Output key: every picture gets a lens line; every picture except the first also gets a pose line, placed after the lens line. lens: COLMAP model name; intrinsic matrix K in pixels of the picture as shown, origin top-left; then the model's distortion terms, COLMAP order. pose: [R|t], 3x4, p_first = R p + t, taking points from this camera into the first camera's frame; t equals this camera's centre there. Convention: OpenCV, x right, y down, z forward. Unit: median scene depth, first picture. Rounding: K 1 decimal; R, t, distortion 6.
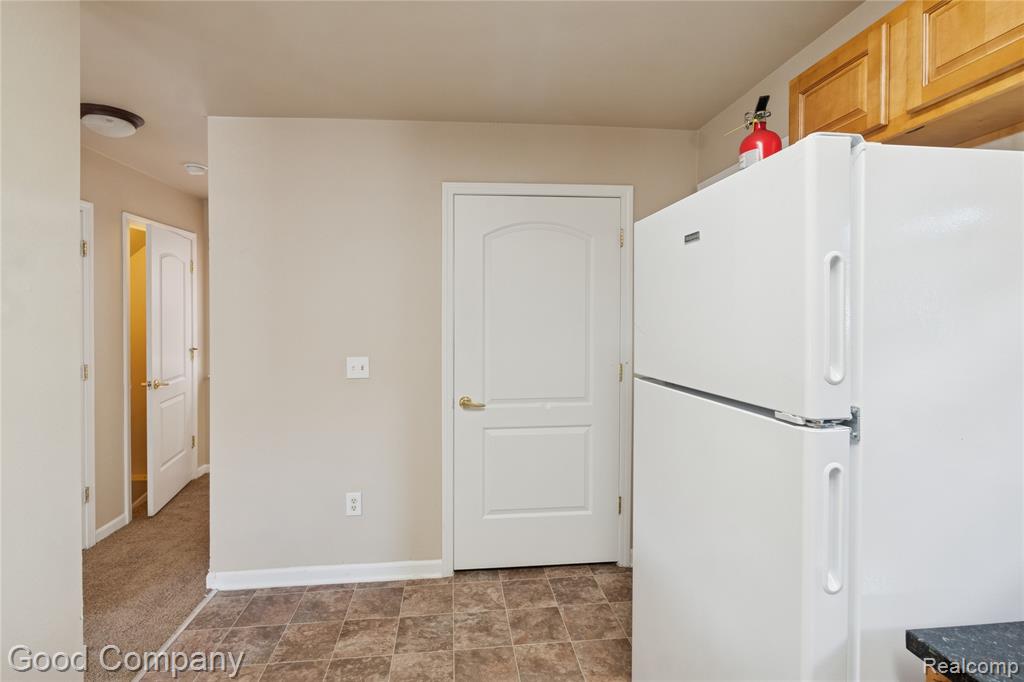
lens RADIAL K [[477.5, 0, 499.9], [0, 477.5, 327.0], [0, 0, 1]] dist [-0.009242, 0.001887]
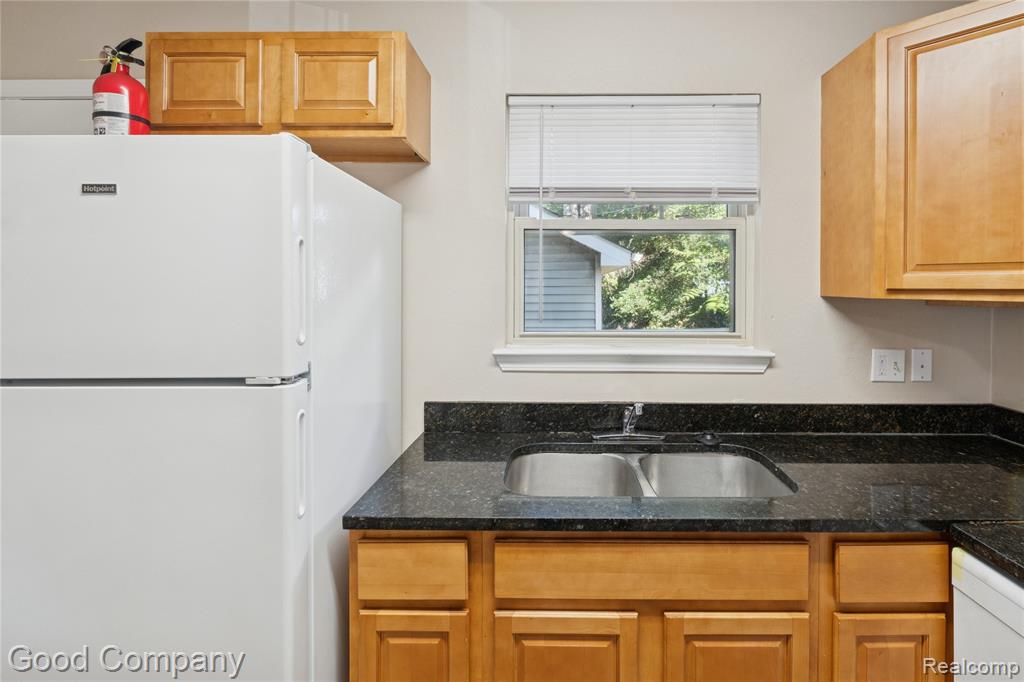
lens RADIAL K [[477.5, 0, 564.7], [0, 477.5, 301.1], [0, 0, 1]] dist [-0.009242, 0.001887]
pose [[0.102566, -0.021191, 0.994500, -0.429827], [0.013441, 0.999711, 0.019916, -0.006738], [-0.994635, 0.011325, 0.102821, 0.197990]]
